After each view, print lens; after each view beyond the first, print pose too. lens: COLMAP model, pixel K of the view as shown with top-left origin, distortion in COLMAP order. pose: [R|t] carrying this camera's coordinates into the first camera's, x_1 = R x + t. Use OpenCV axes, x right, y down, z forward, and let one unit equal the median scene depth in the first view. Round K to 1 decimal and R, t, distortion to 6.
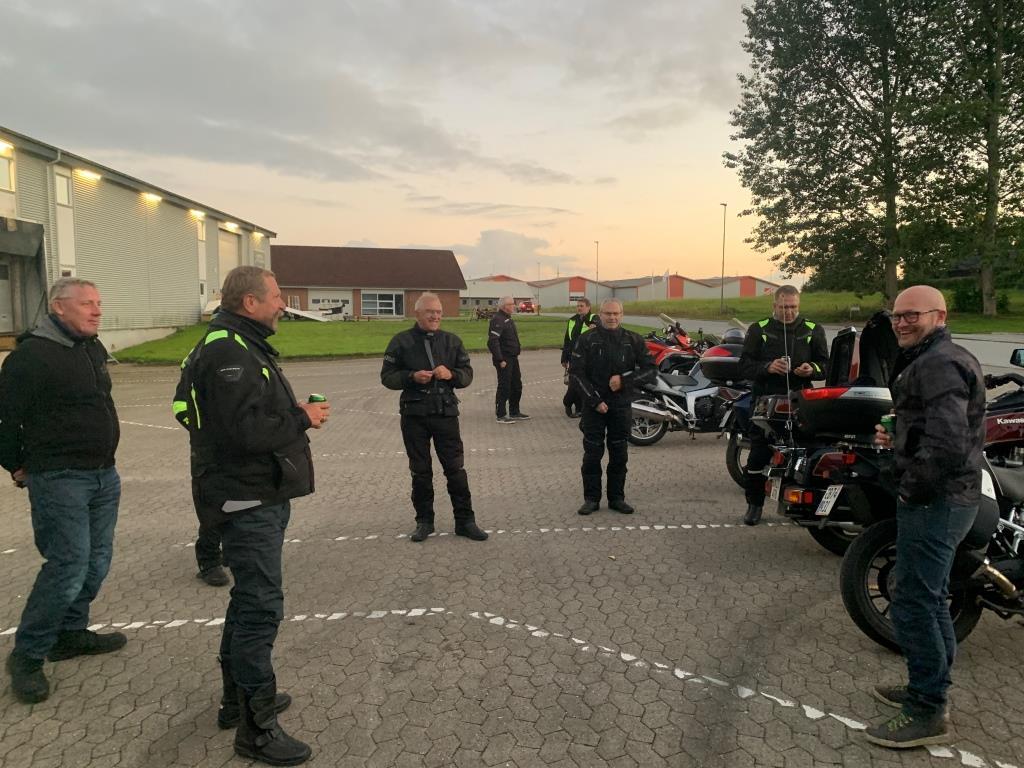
lens RADIAL K [[768.5, 0, 512.7], [0, 768.5, 383.7], [0, 0, 1]] dist [0.020027, -0.027417]
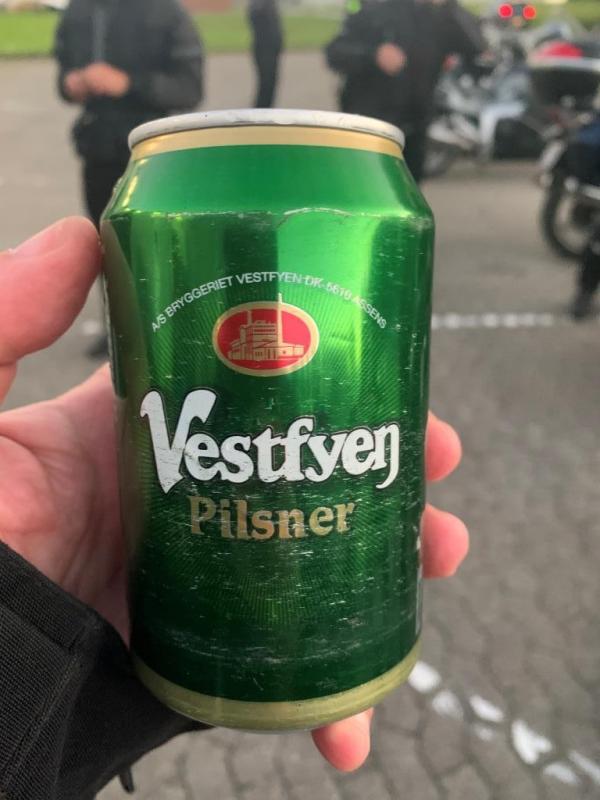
lens RADIAL K [[600.4, 0, 299.2], [0, 600.4, 397.7], [0, 0, 1]] dist [0.020027, -0.027417]
pose [[0.999934, 0.005077, 0.010314, 0.041403], [-0.009184, 0.892472, 0.451010, -0.005720], [-0.006915, -0.451075, 0.892459, 0.506193]]
